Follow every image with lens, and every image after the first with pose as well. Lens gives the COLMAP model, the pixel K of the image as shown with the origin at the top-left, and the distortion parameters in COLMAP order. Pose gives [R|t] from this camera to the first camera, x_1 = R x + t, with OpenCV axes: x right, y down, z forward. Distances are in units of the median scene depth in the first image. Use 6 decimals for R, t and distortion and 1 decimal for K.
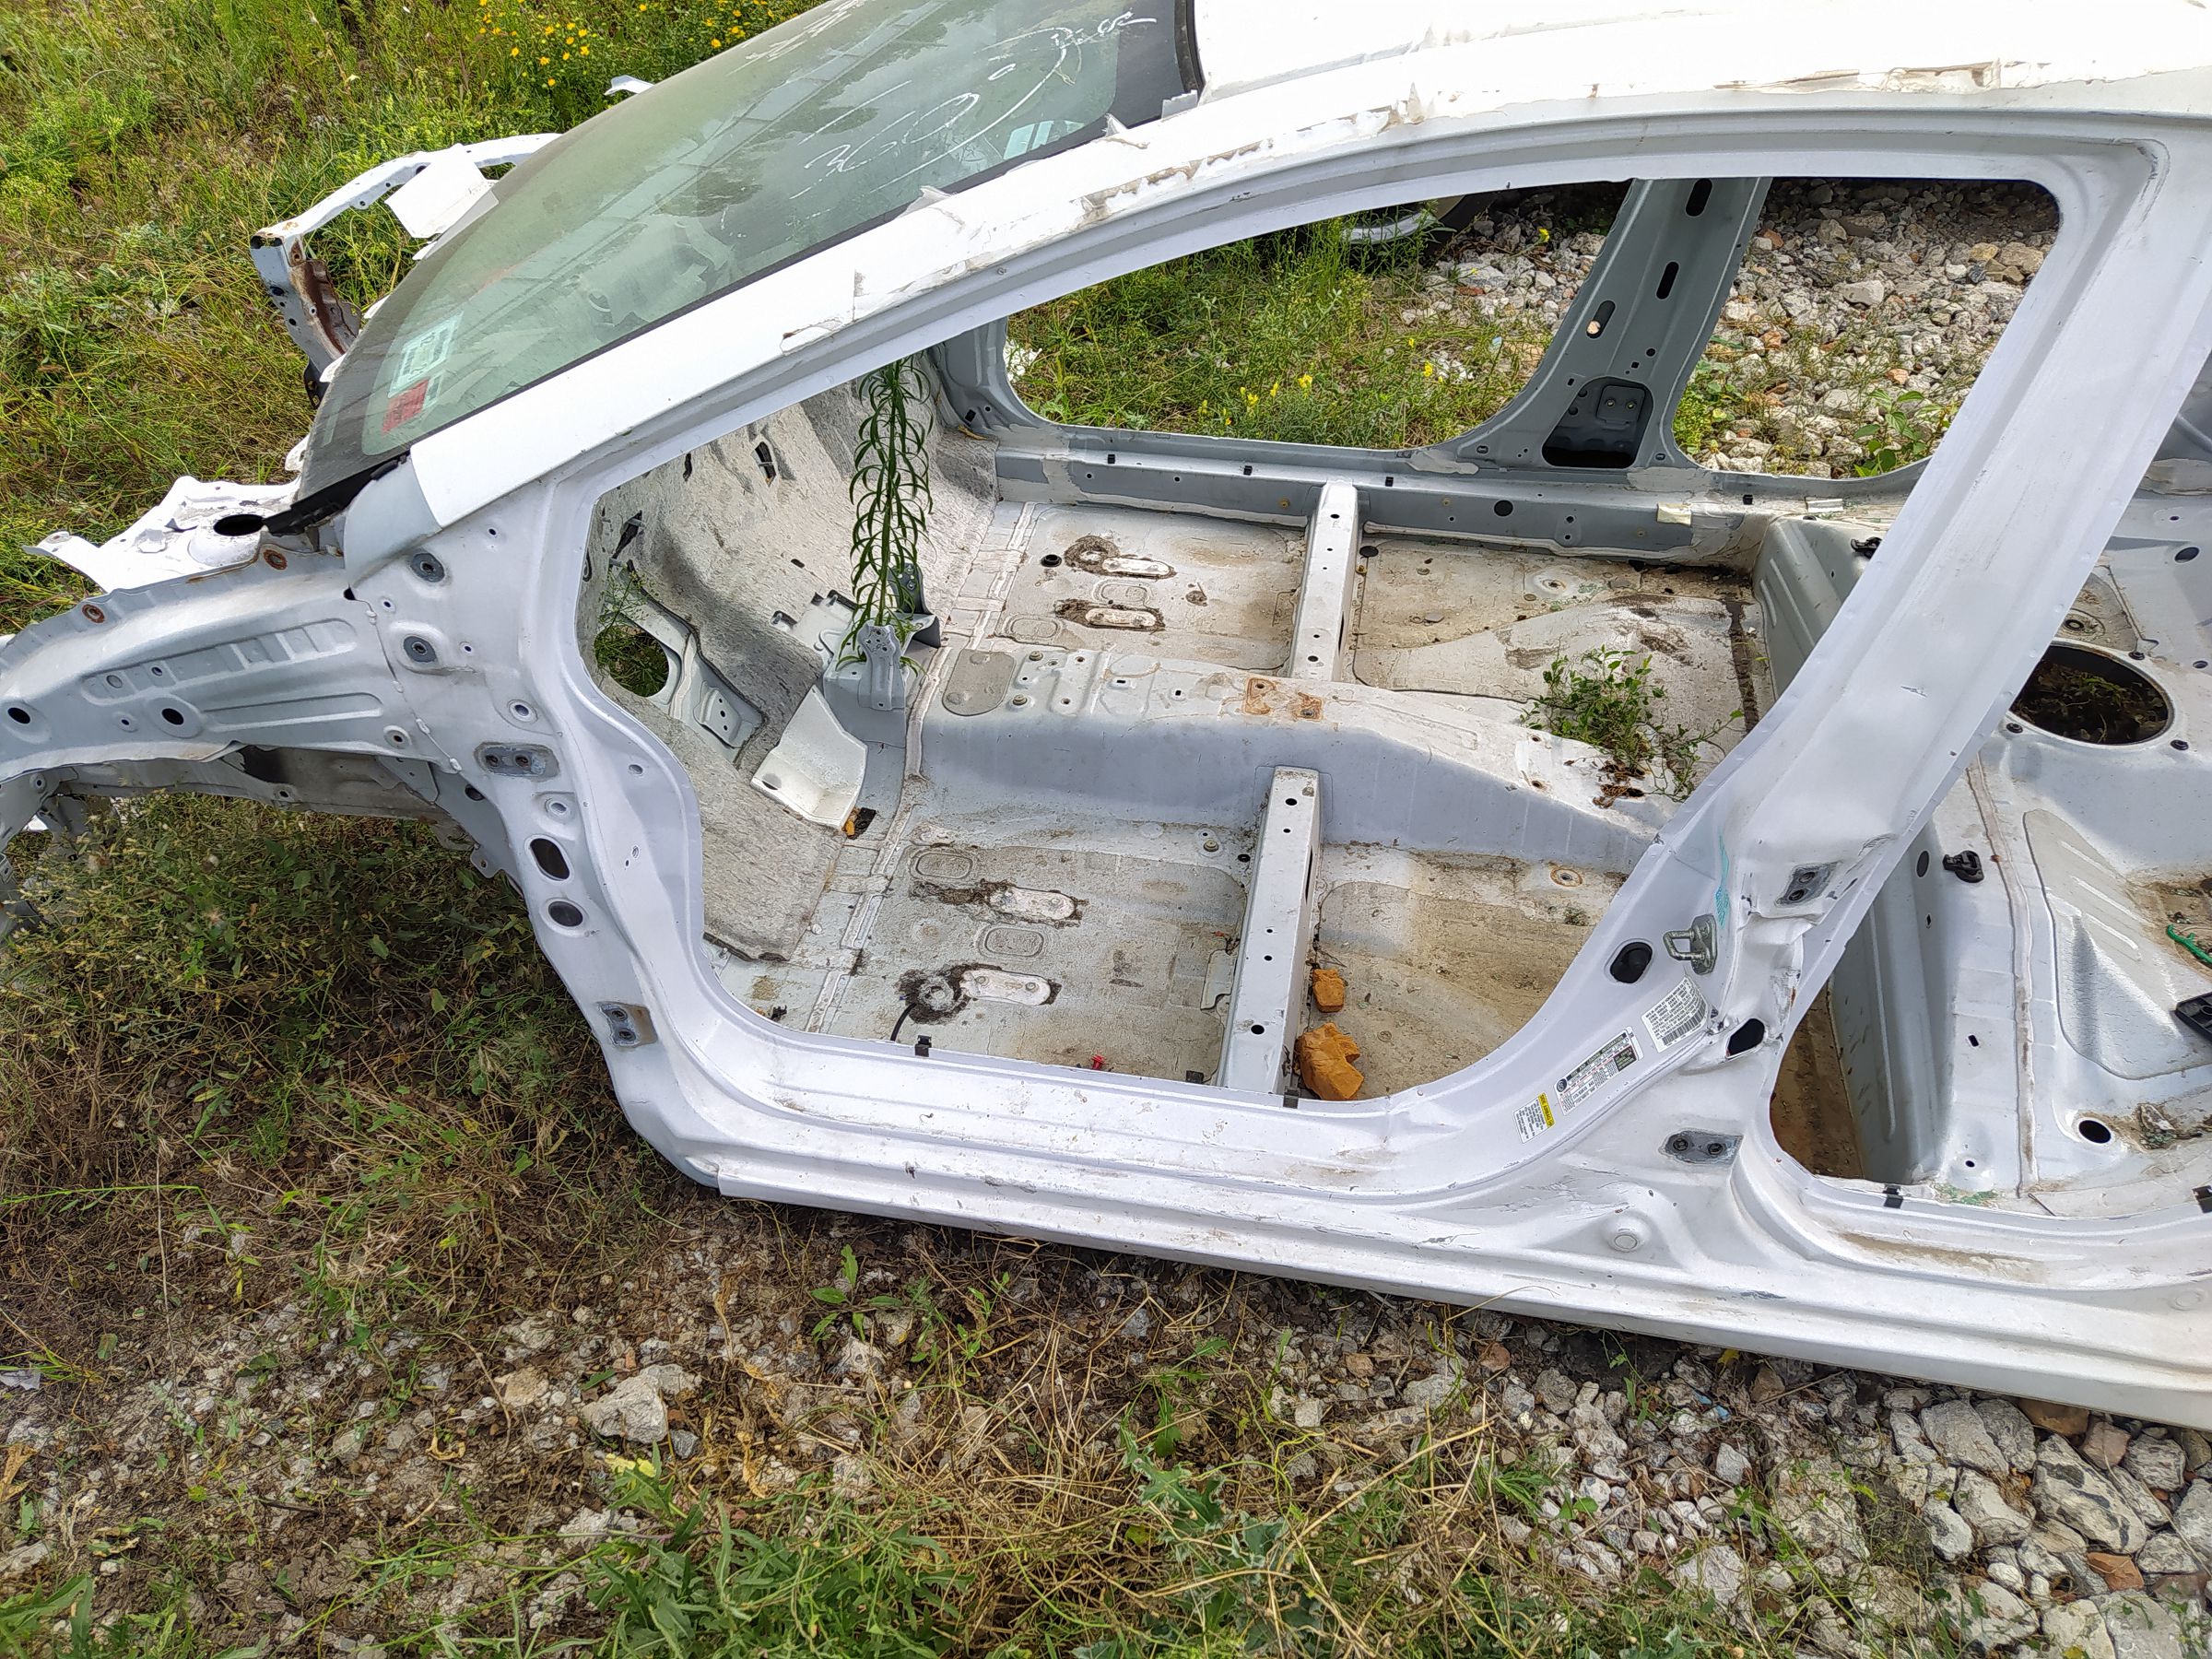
lens RADIAL K [[1655.6, 0, 1107.3], [0, 1655.6, 829.4], [0, 0, 1]] dist [0.072942, -0.111529]
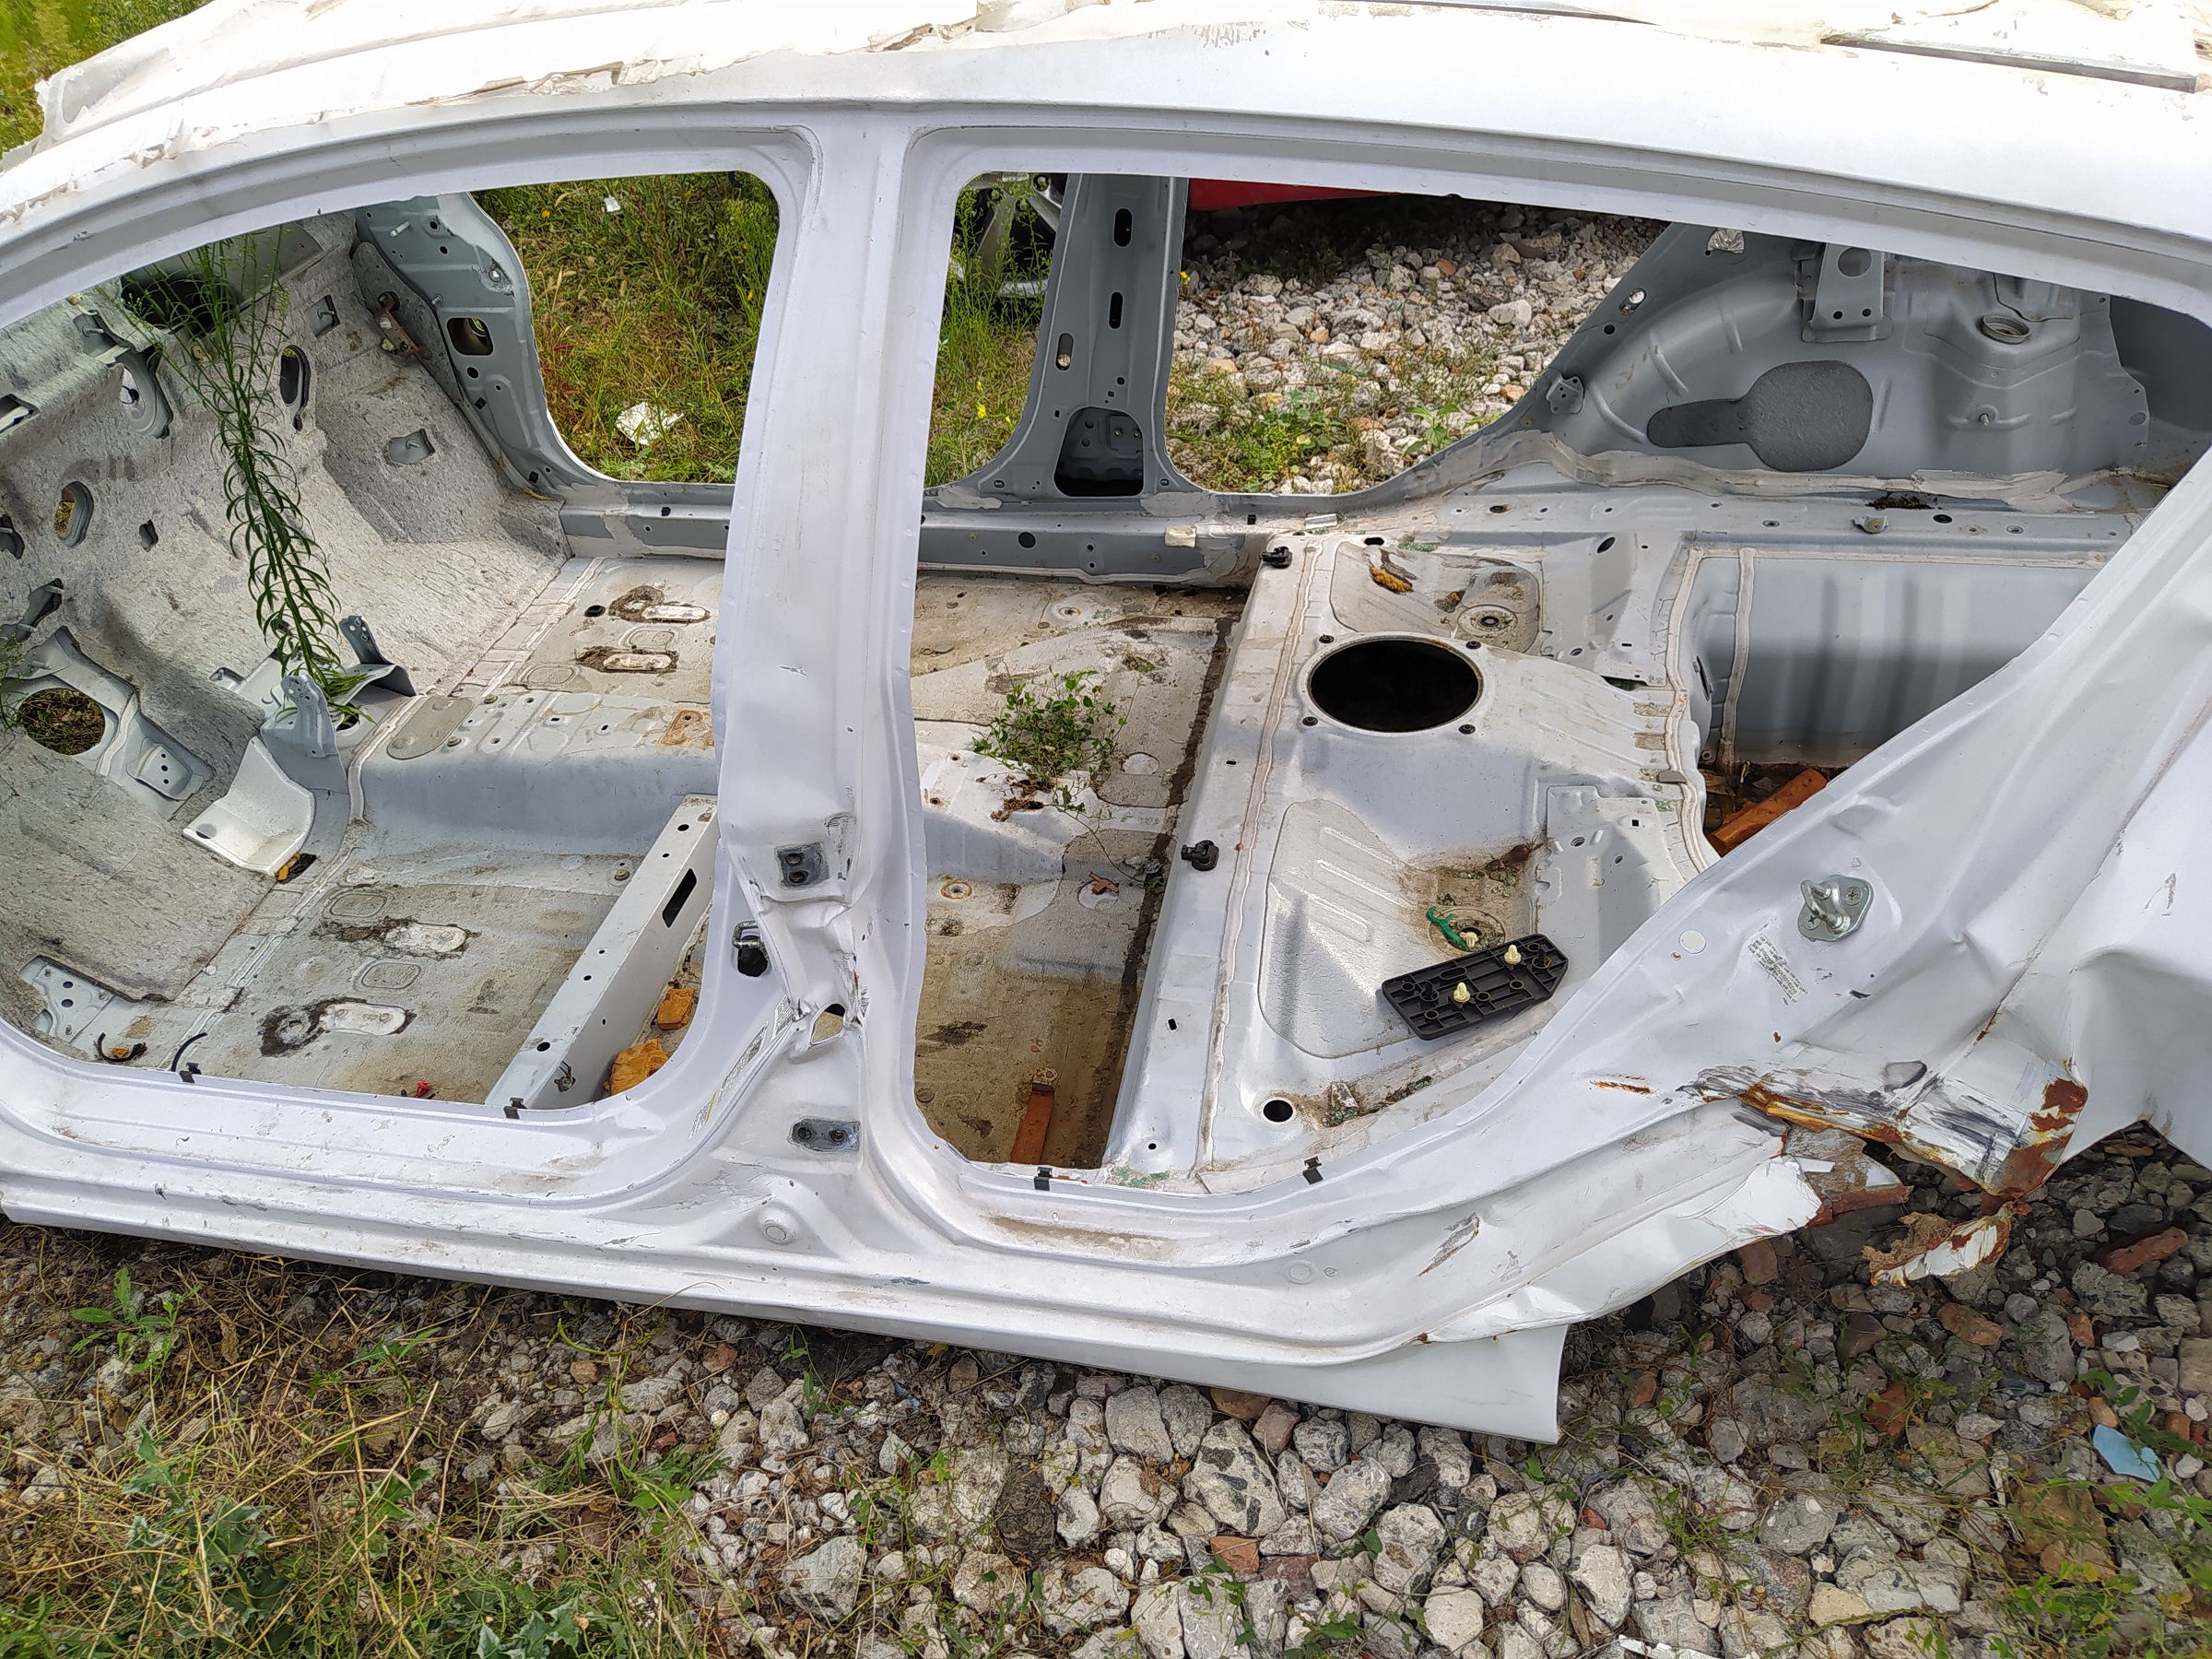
lens RADIAL K [[1655.6, 0, 1104.7], [0, 1655.6, 827.5], [0, 0, 1]] dist [0.072942, -0.111529]
pose [[0.997372, -0.043142, -0.058208, 0.460467], [0.040467, 0.998104, -0.046375, 0.044177], [0.060099, 0.043897, 0.997227, -0.006466]]
